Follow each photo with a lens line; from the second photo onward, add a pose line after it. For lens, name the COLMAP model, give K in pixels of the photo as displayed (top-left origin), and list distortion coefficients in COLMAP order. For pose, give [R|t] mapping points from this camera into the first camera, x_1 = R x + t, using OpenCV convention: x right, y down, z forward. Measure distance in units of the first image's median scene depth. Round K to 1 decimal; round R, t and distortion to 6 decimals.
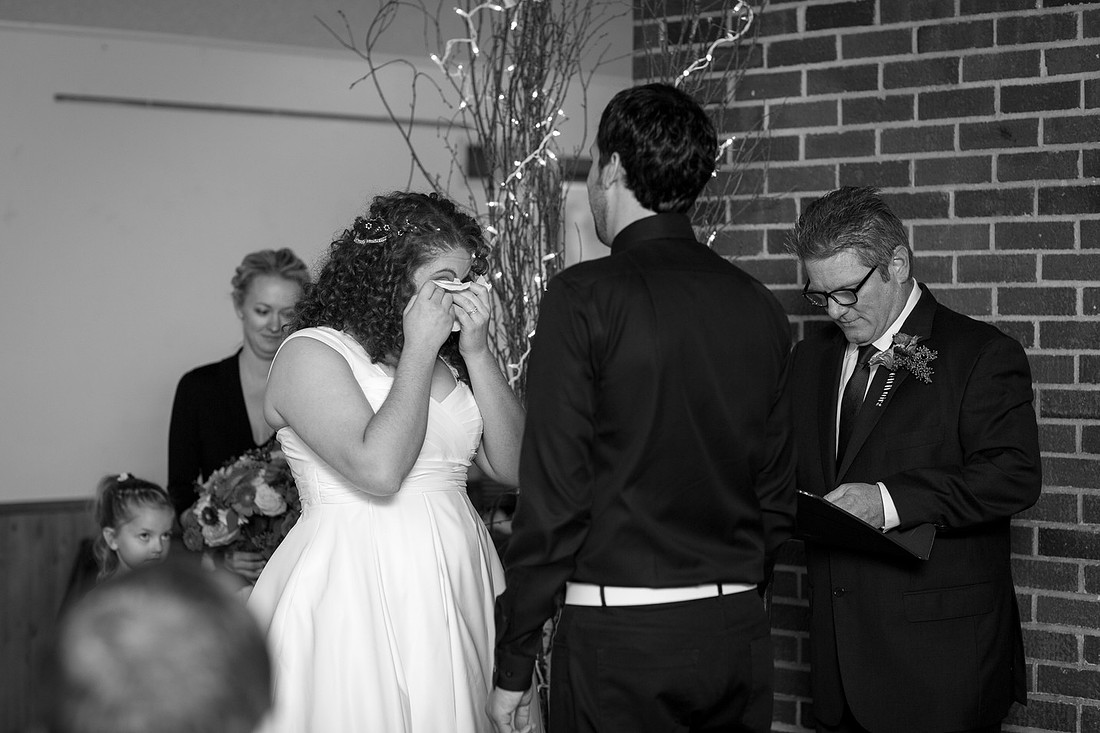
lens RADIAL K [[2355.2, 0, 546.3], [0, 2355.2, 371.2], [0, 0, 1]] dist [-0.125257, 0.000000]
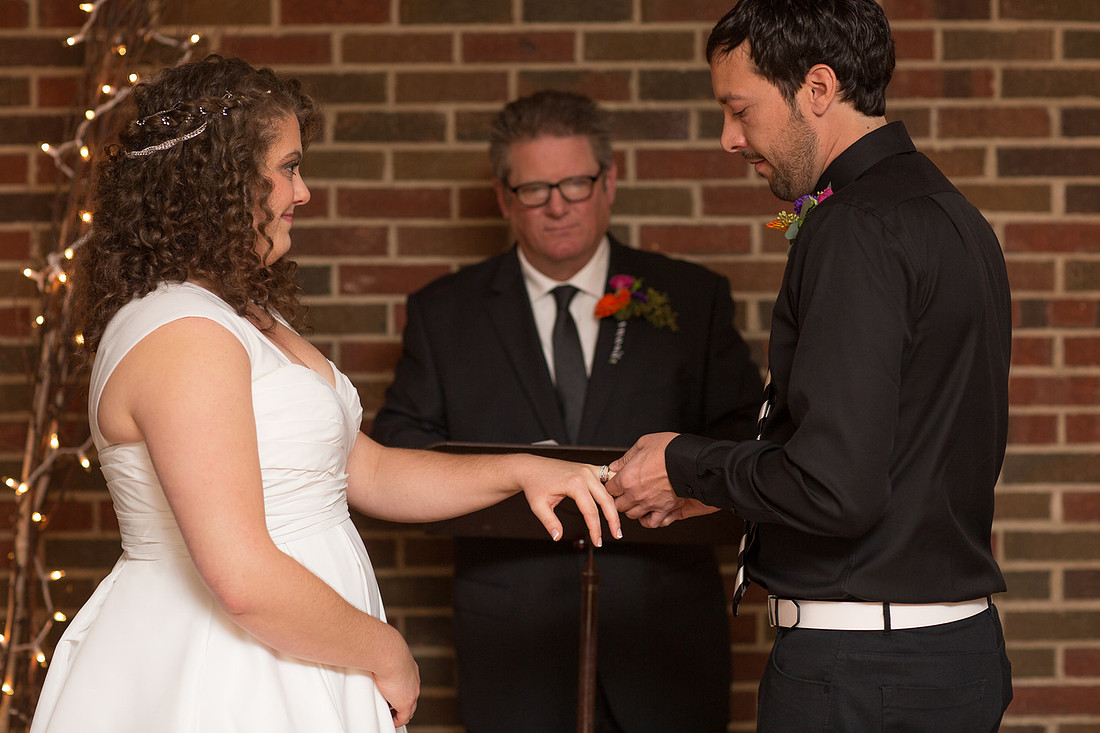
lens RADIAL K [[2355.2, 0, 547.7], [0, 2355.2, 368.9], [0, 0, 1]] dist [-0.125257, 0.000000]
pose [[0.670107, -0.042795, 0.741029, -0.440468], [0.030301, 0.999082, 0.030297, -0.008539], [-0.741645, 0.002151, 0.670789, 0.406401]]
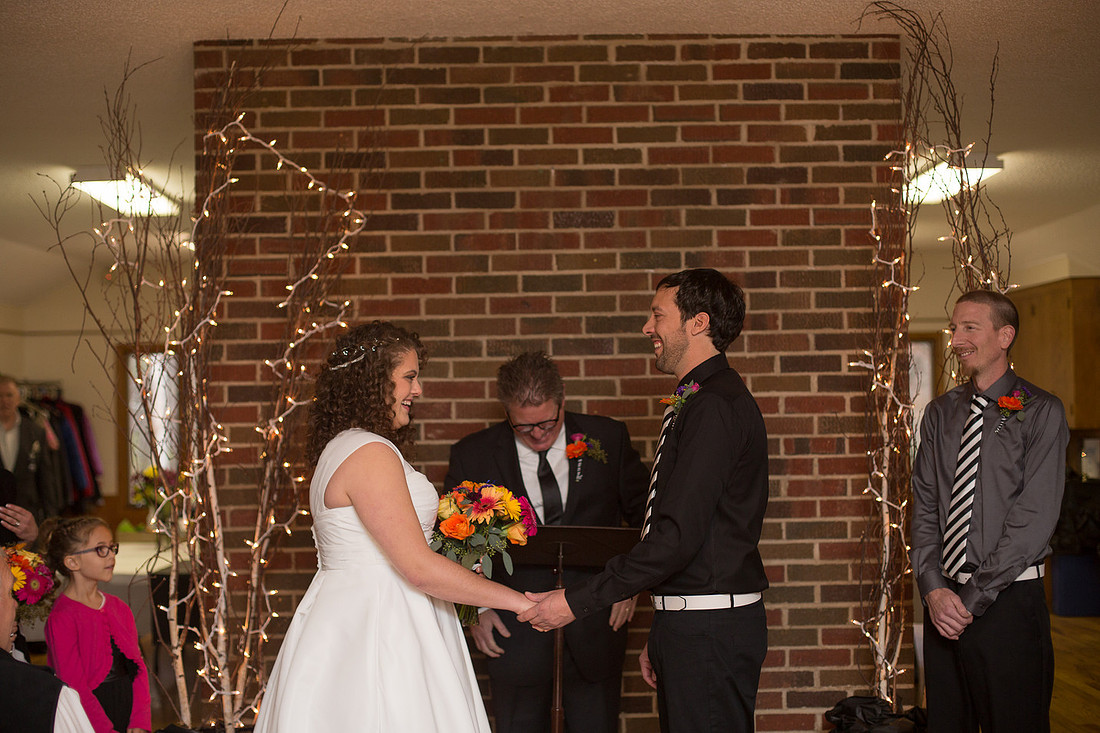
lens RADIAL K [[1483.2, 0, 533.9], [0, 1483.2, 377.0], [0, 0, 1]] dist [-0.128797, 0.000000]
pose [[0.673069, 0.002072, 0.739577, -0.542323], [0.039517, 0.998467, -0.038760, -0.012421], [-0.738523, 0.055314, 0.671955, 0.311755]]
